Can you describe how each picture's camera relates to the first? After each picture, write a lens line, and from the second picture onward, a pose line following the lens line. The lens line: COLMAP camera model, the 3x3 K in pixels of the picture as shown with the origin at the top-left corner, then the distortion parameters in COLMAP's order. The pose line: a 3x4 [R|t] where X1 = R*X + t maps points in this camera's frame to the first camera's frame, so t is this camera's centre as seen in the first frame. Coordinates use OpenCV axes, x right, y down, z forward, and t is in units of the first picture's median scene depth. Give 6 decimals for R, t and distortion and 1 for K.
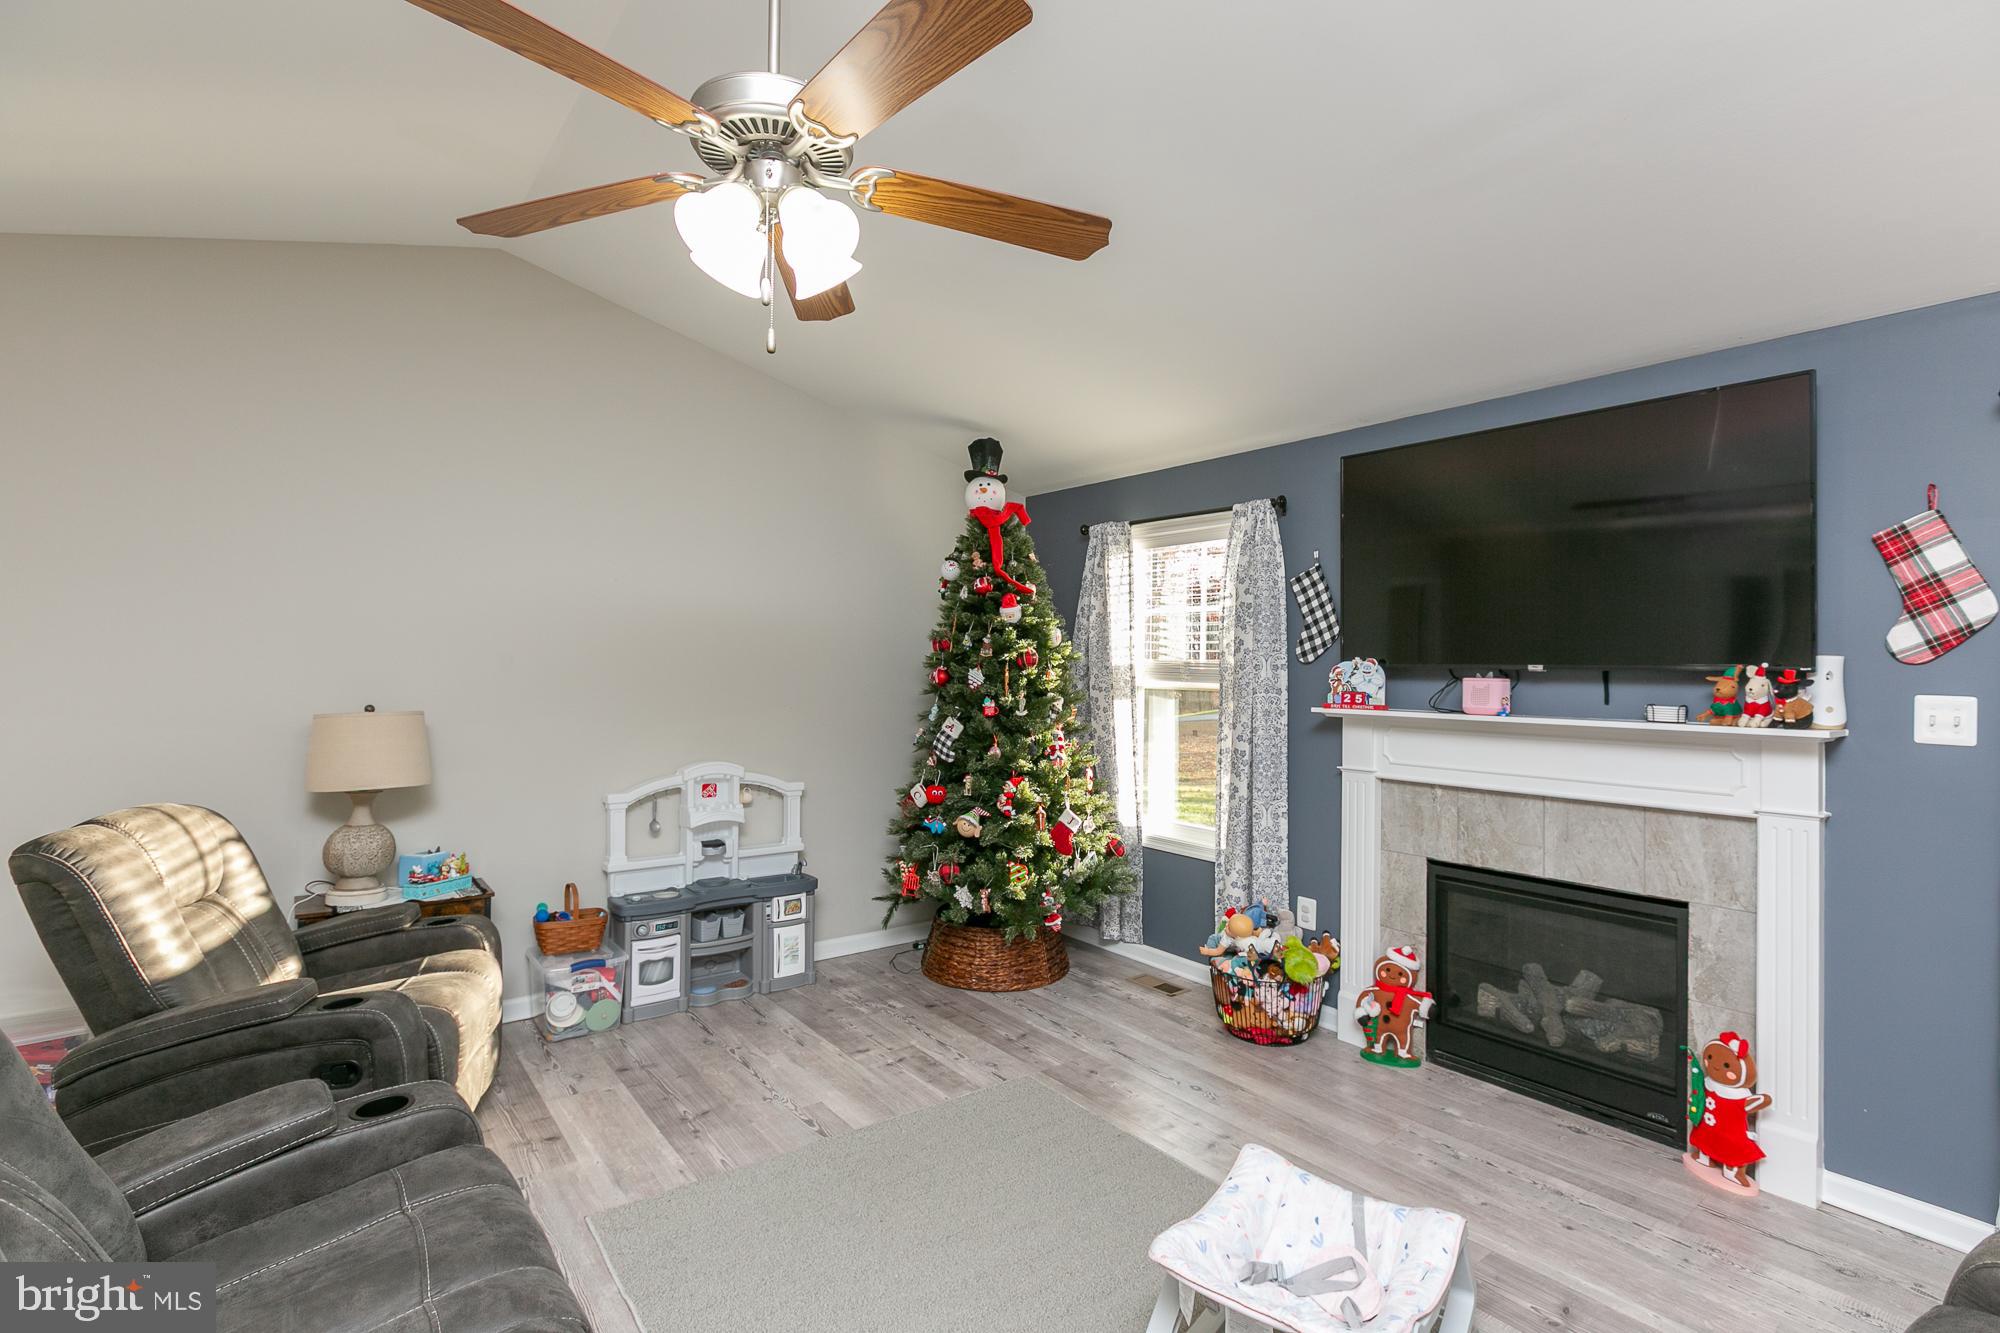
lens RADIAL K [[960.7, 0, 1002.9], [0, 960.7, 647.0], [0, 0, 1]] dist [-0.014269, 0.002135]
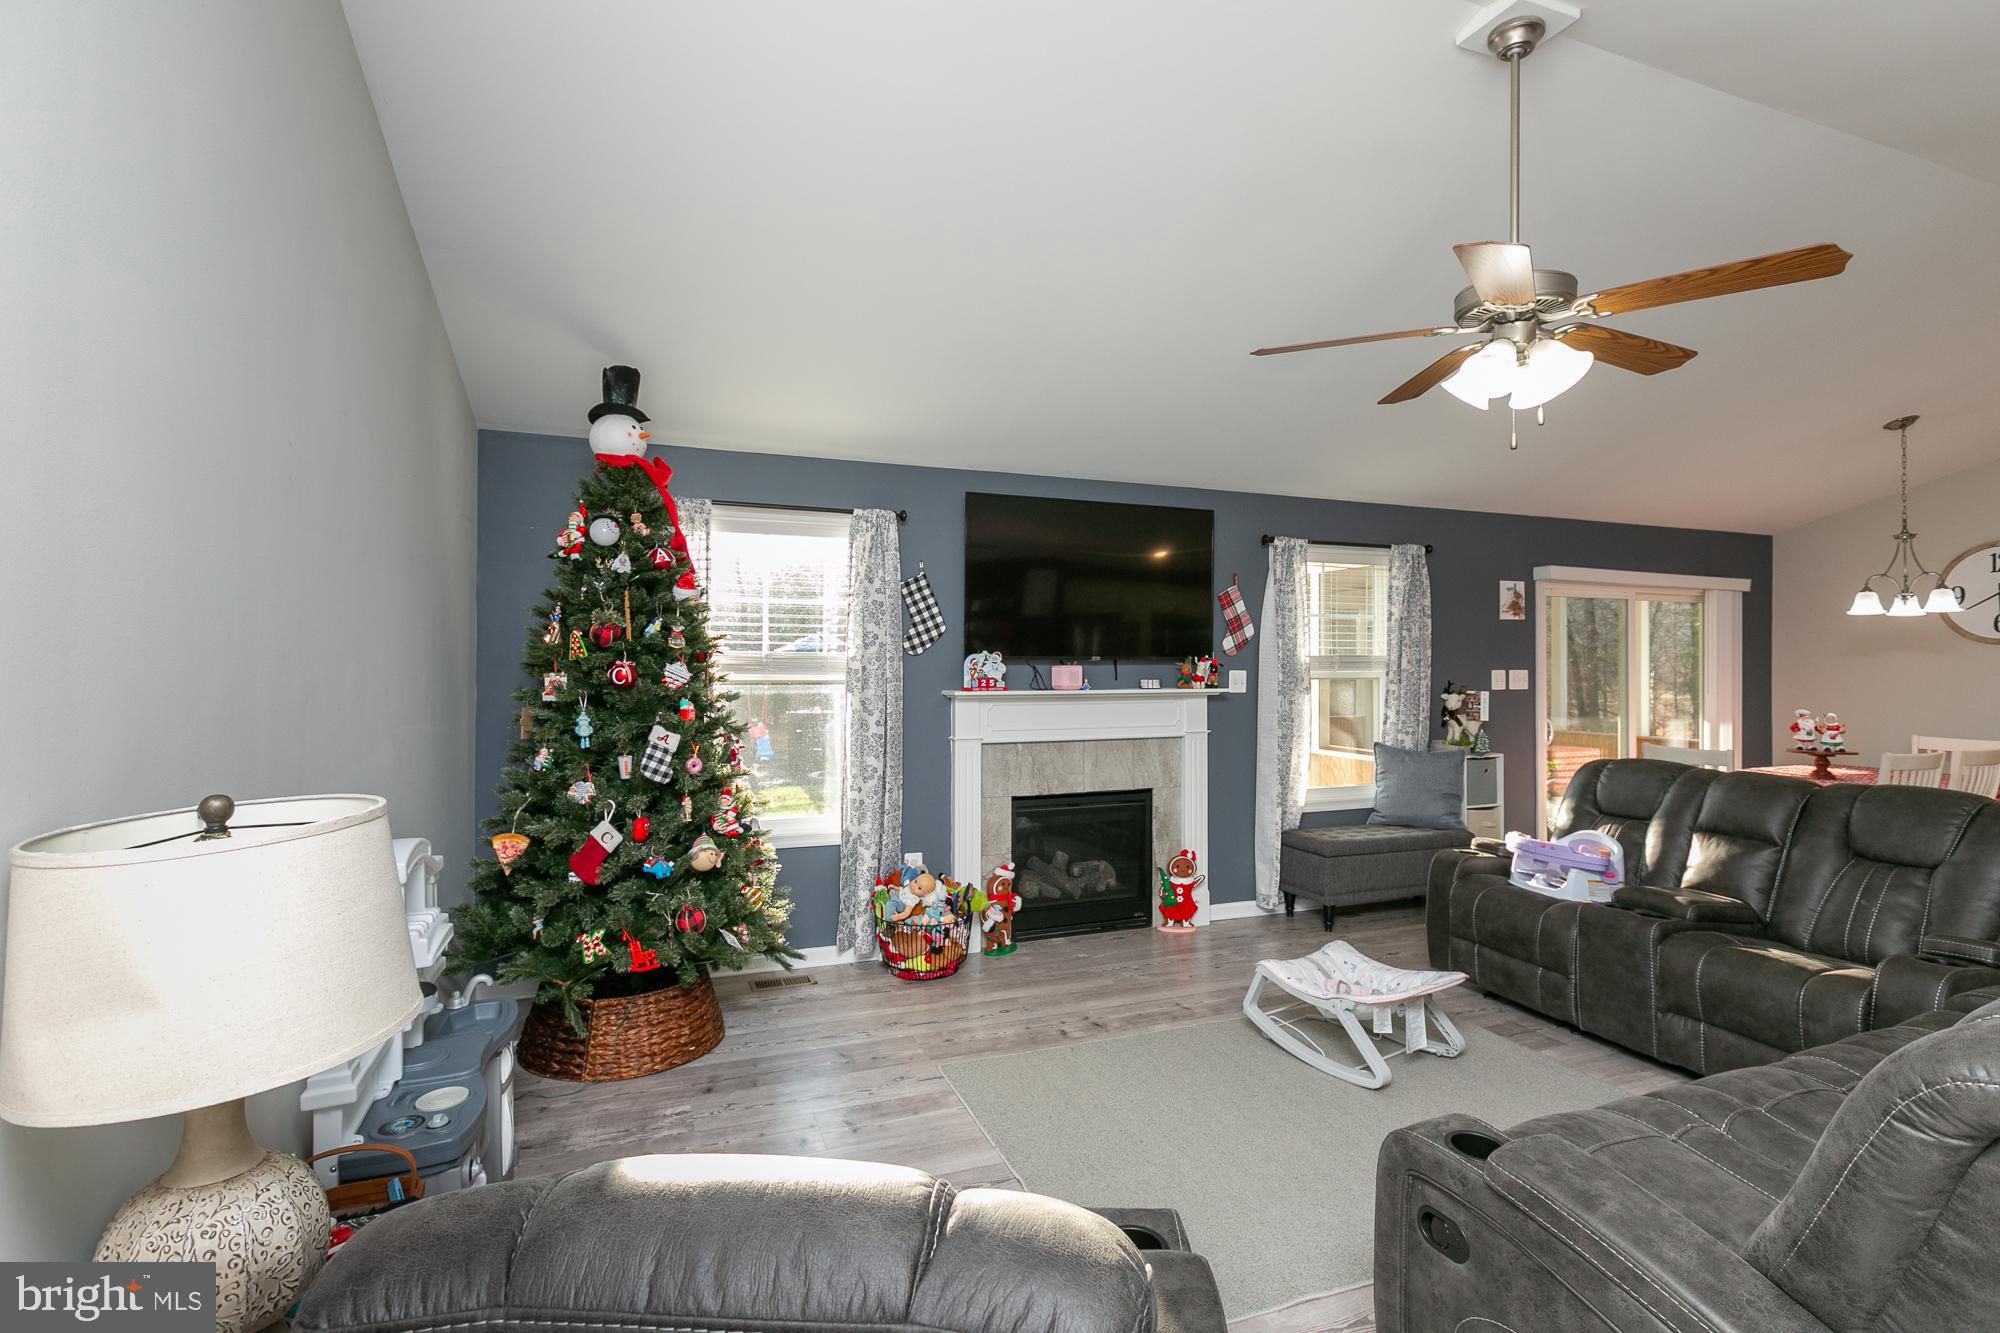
lens RADIAL K [[960.7, 0, 976.7], [0, 960.7, 657.8], [0, 0, 1]] dist [-0.014269, 0.002135]
pose [[0.269956, -0.003725, 0.962865, -0.816398], [-0.016433, 0.999829, 0.008475, 0.008392], [-0.962732, -0.018111, 0.269849, 0.612276]]
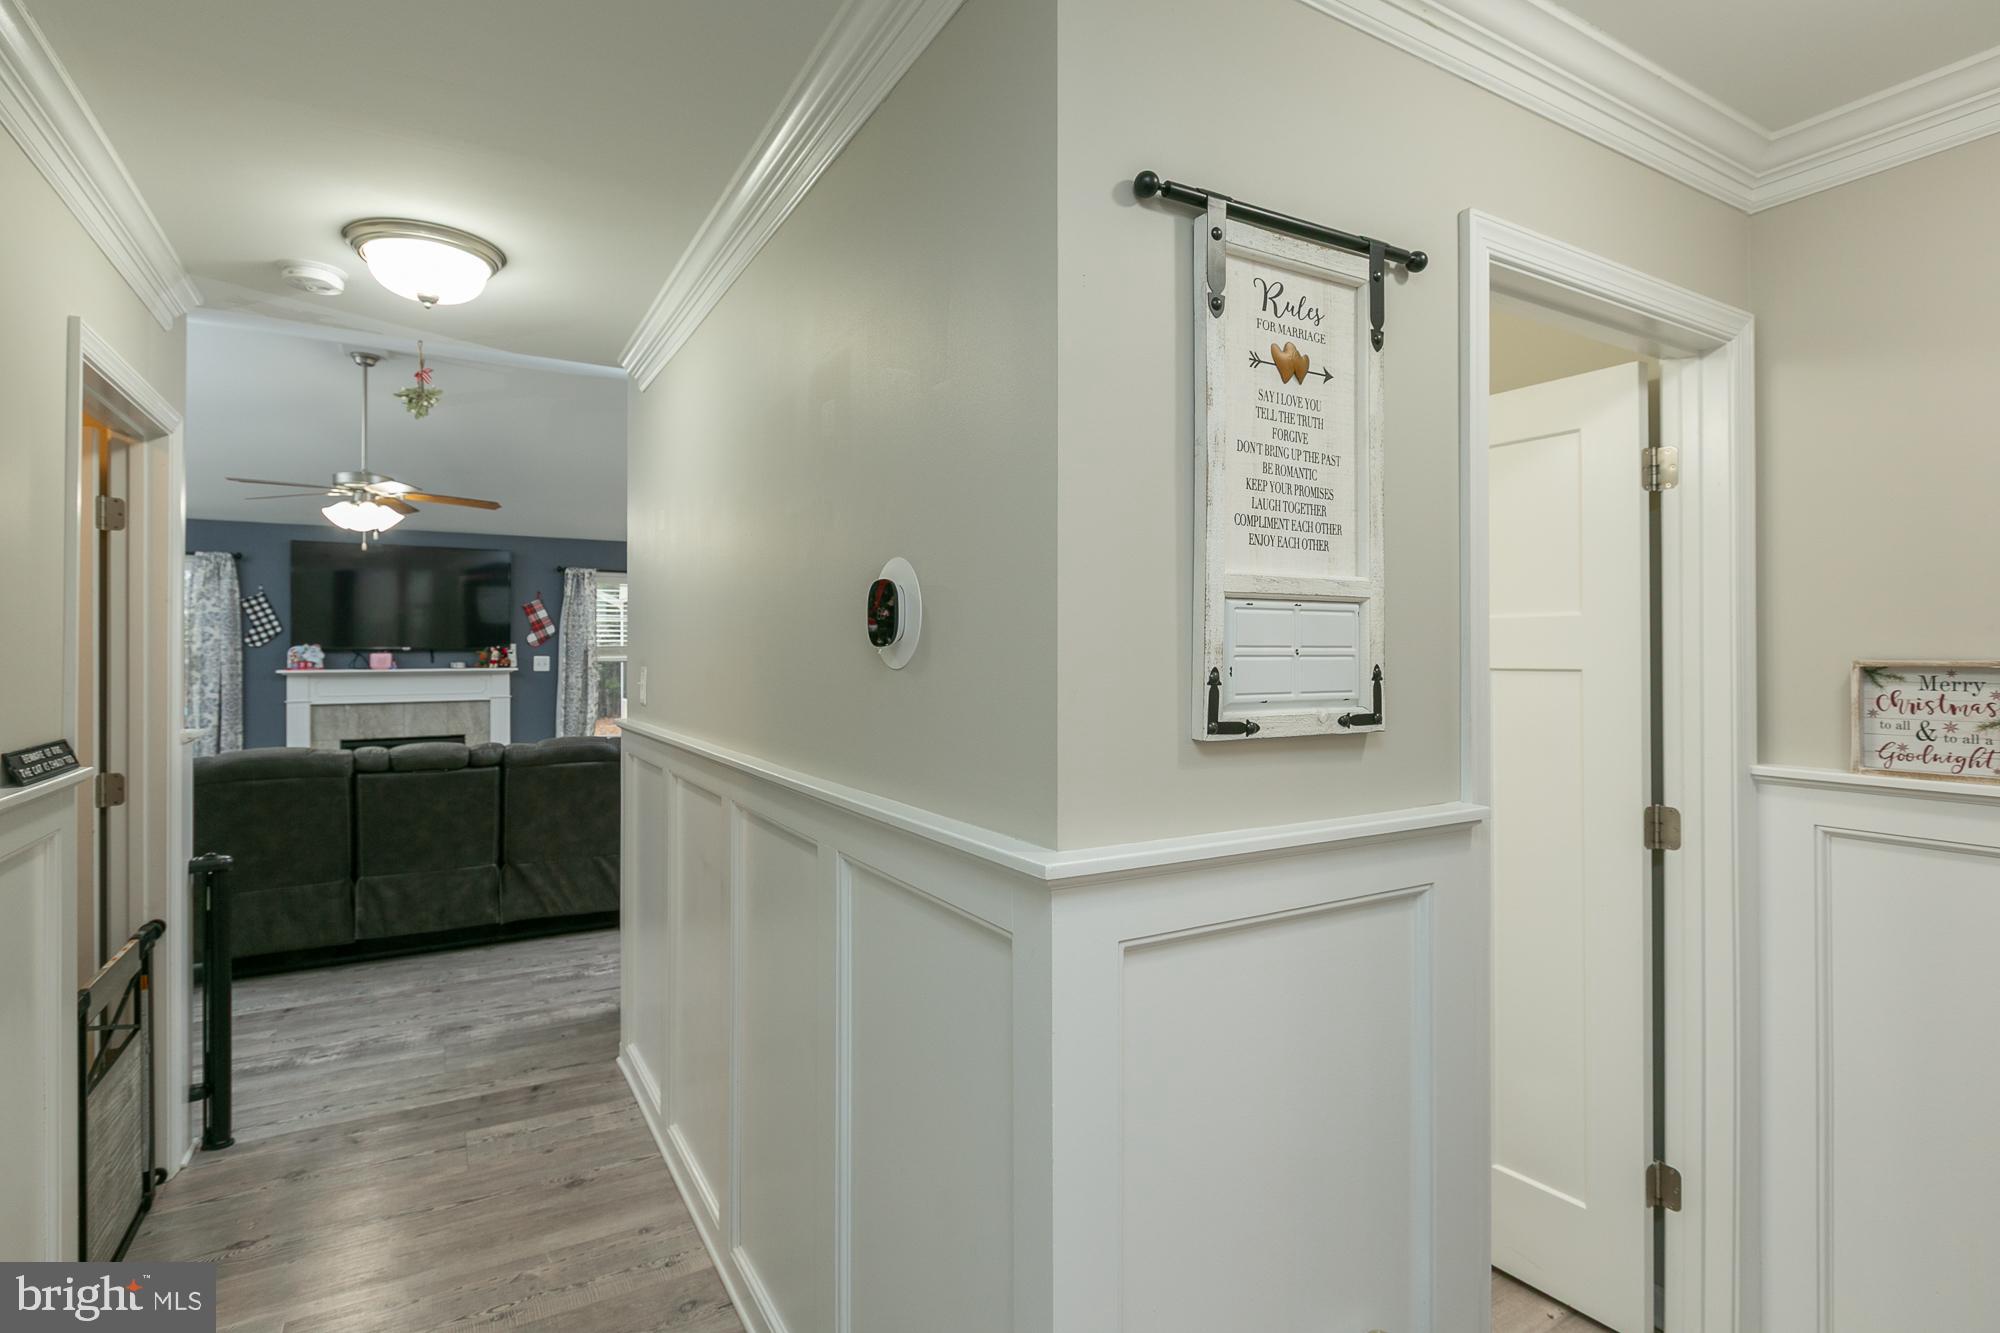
lens RADIAL K [[960.7, 0, 1044.8], [0, 960.7, 647.3], [0, 0, 1]] dist [-0.014269, 0.002135]
pose [[0.049572, 0.000777, 0.998770, -1.407694], [-0.010356, 0.999946, -0.000263, 0.002124], [-0.998717, -0.010330, 0.049578, -0.574144]]
